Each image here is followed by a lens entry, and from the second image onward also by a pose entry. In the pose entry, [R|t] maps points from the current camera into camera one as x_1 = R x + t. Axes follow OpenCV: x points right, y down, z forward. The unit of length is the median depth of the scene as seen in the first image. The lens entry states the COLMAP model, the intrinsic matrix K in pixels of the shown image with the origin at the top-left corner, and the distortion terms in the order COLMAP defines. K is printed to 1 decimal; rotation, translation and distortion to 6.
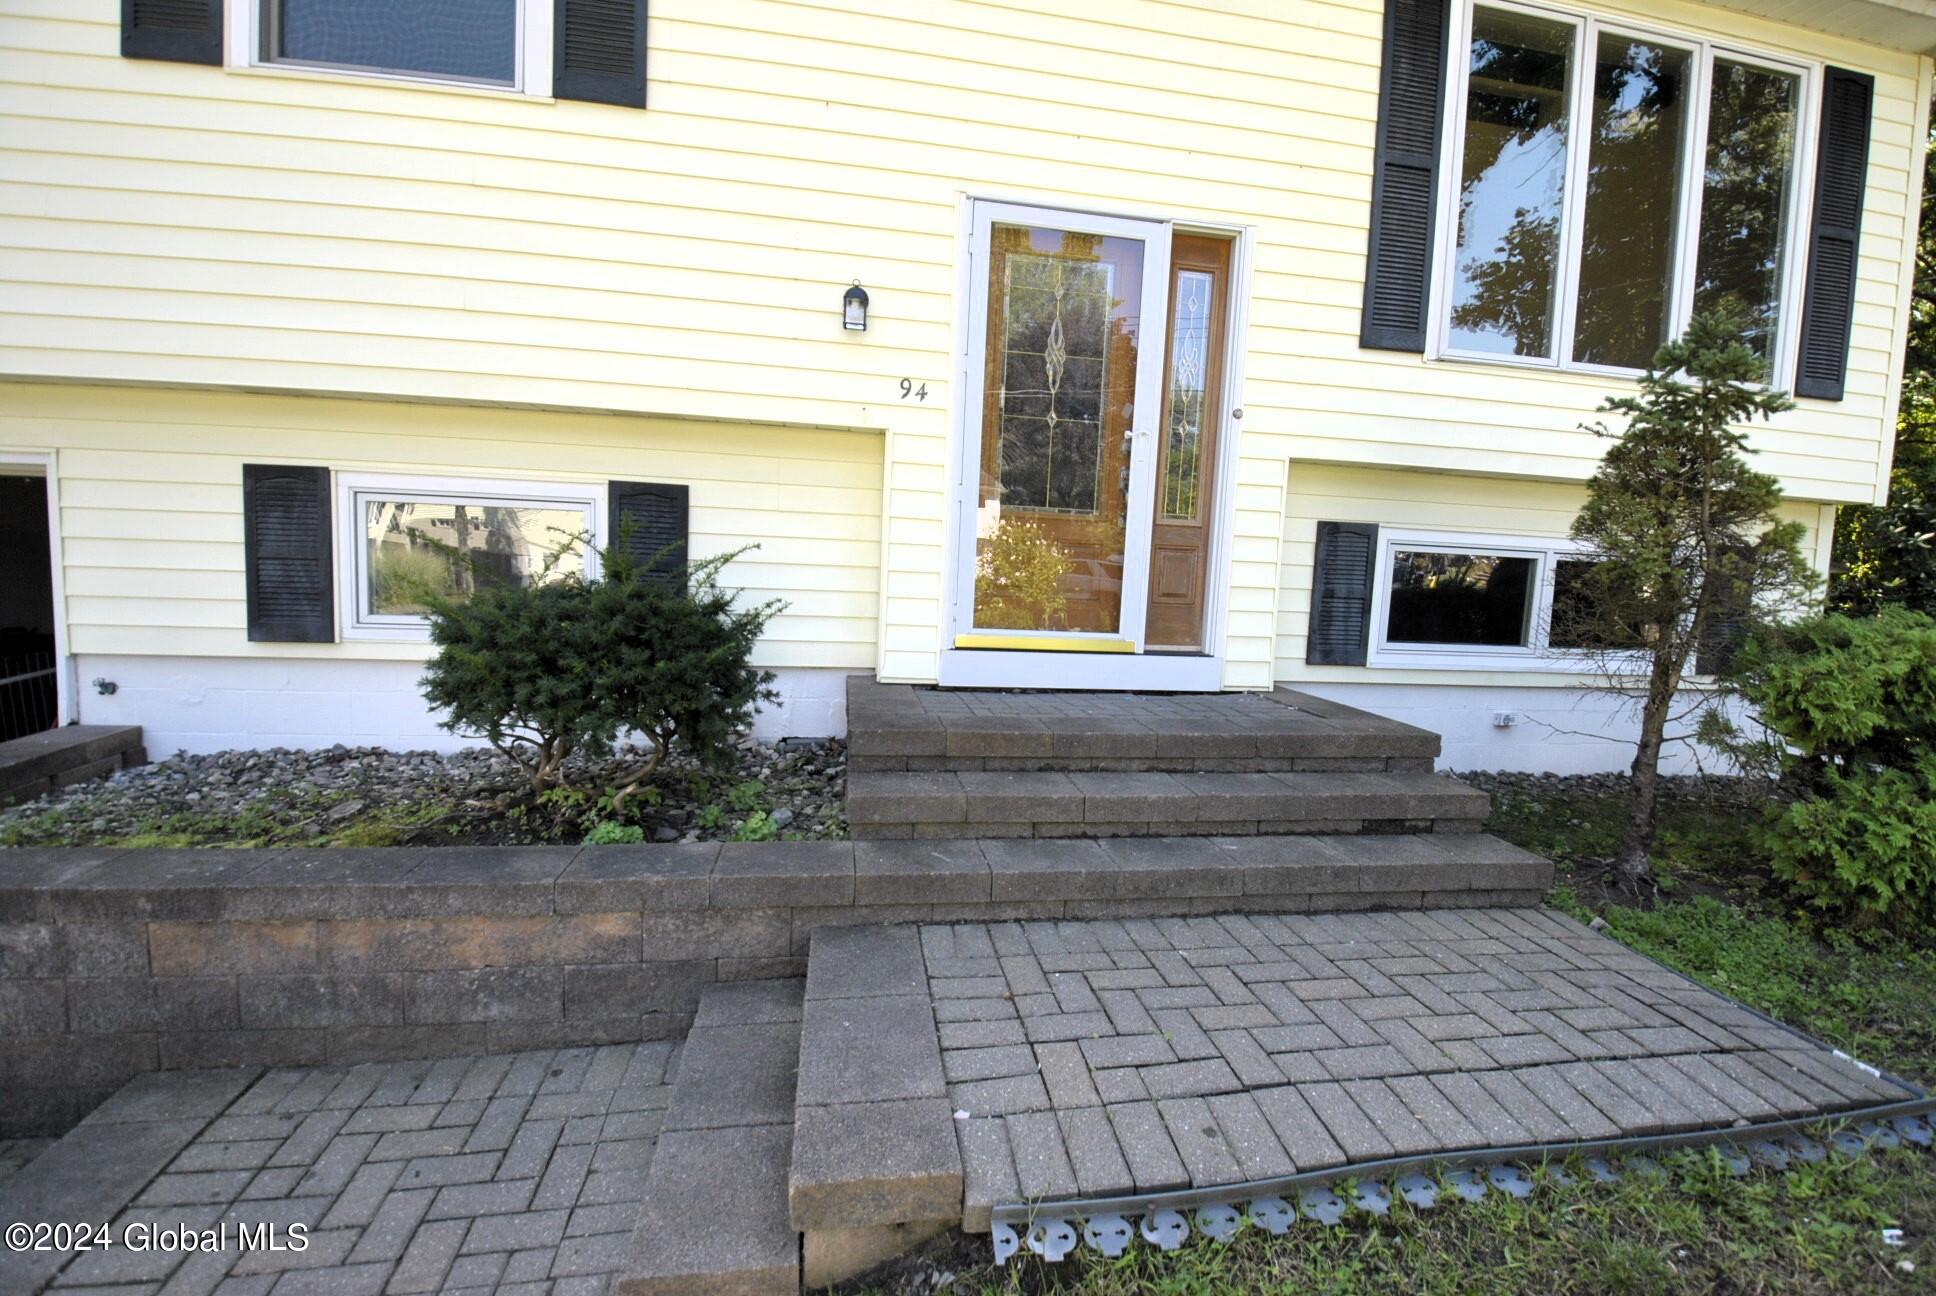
lens RADIAL K [[876.7, 0, 968.0], [0, 876.7, 648.0], [0, 0, 1]] dist [0.002645, -0.022029]
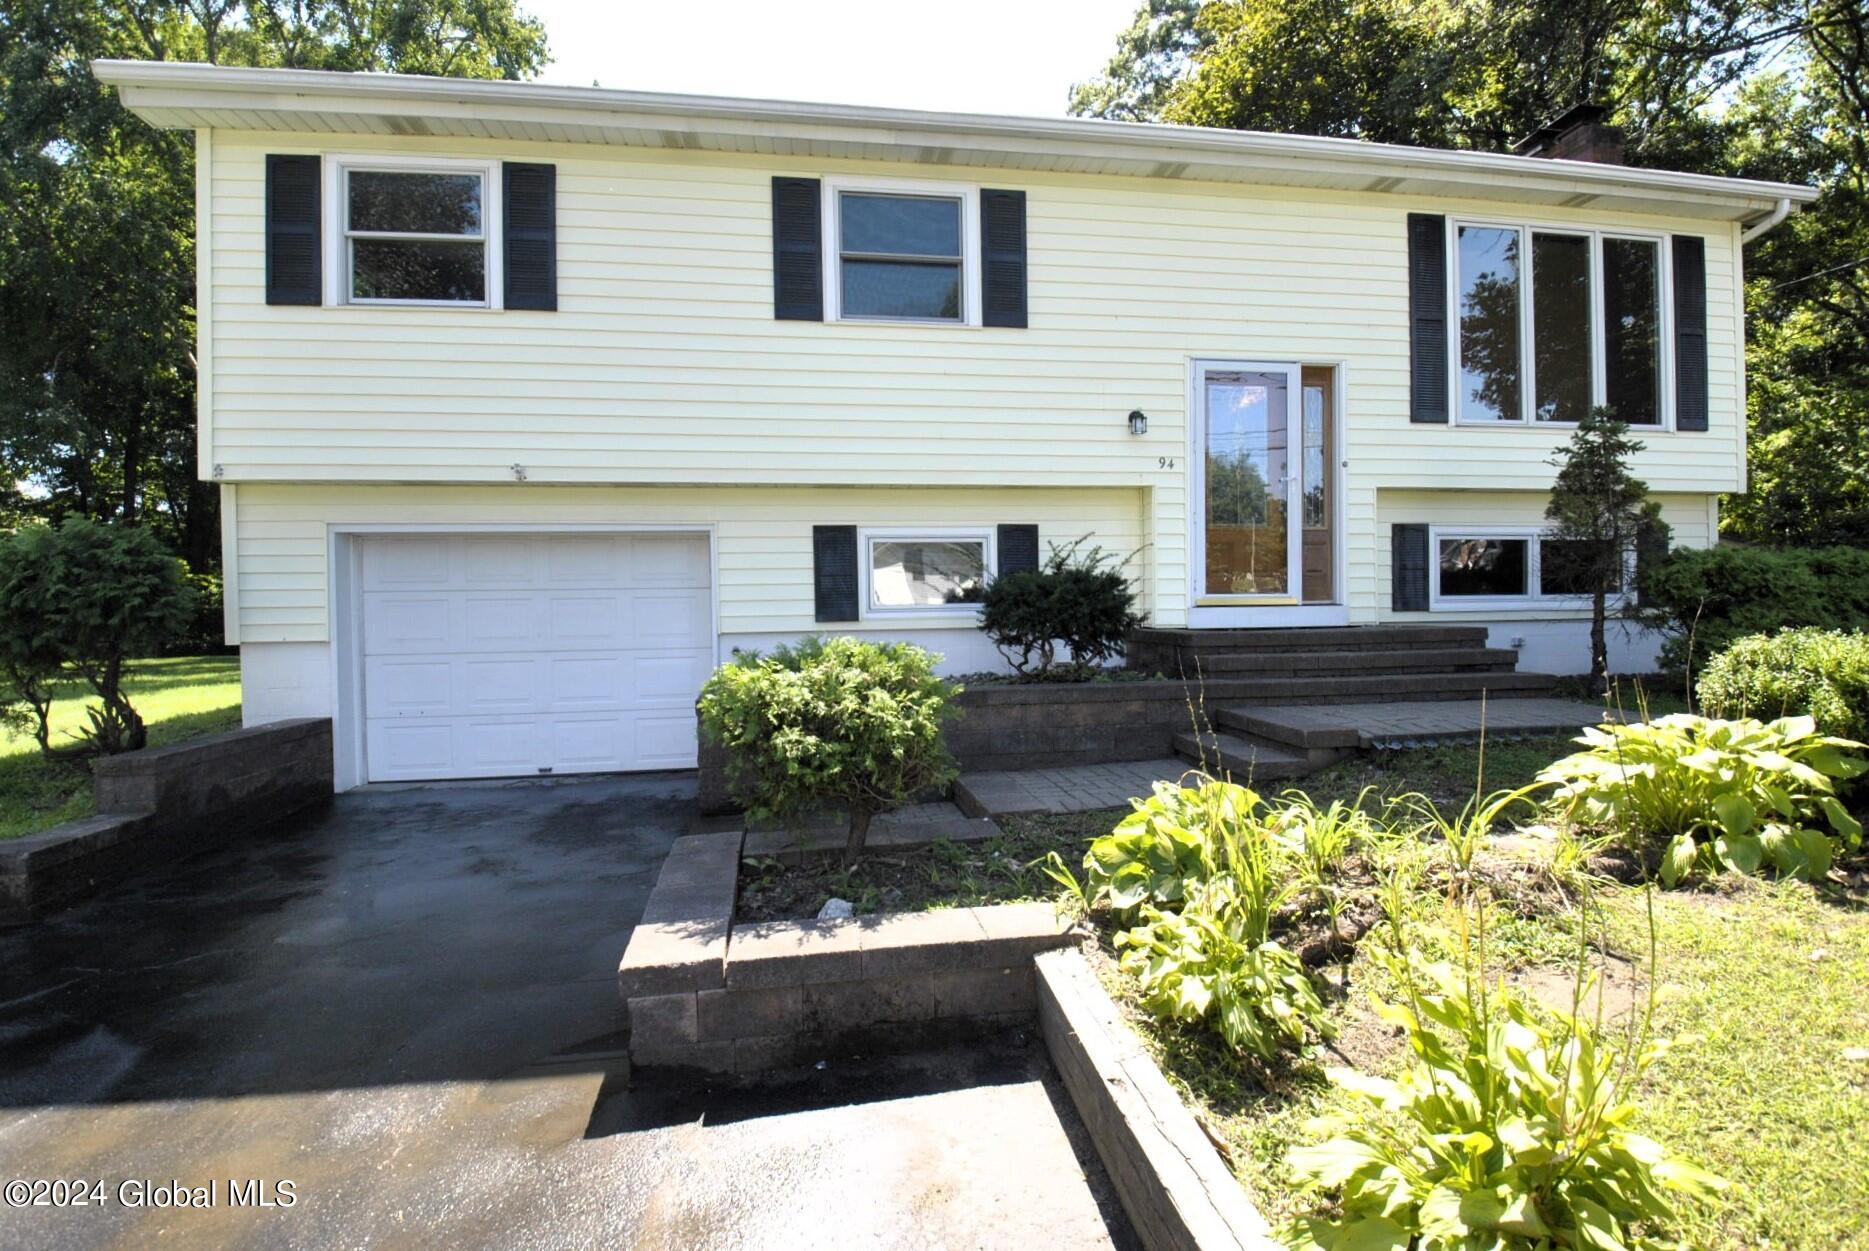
lens RADIAL K [[850.0, 0, 934.5], [0, 850.0, 625.5], [0, 0, 1]] dist [0.000002, -0.030896]
pose [[0.997601, -0.058568, -0.036909, -0.466804], [0.055455, 0.995222, -0.080363, 0.142419], [0.041439, 0.078123, 0.996082, -0.692492]]
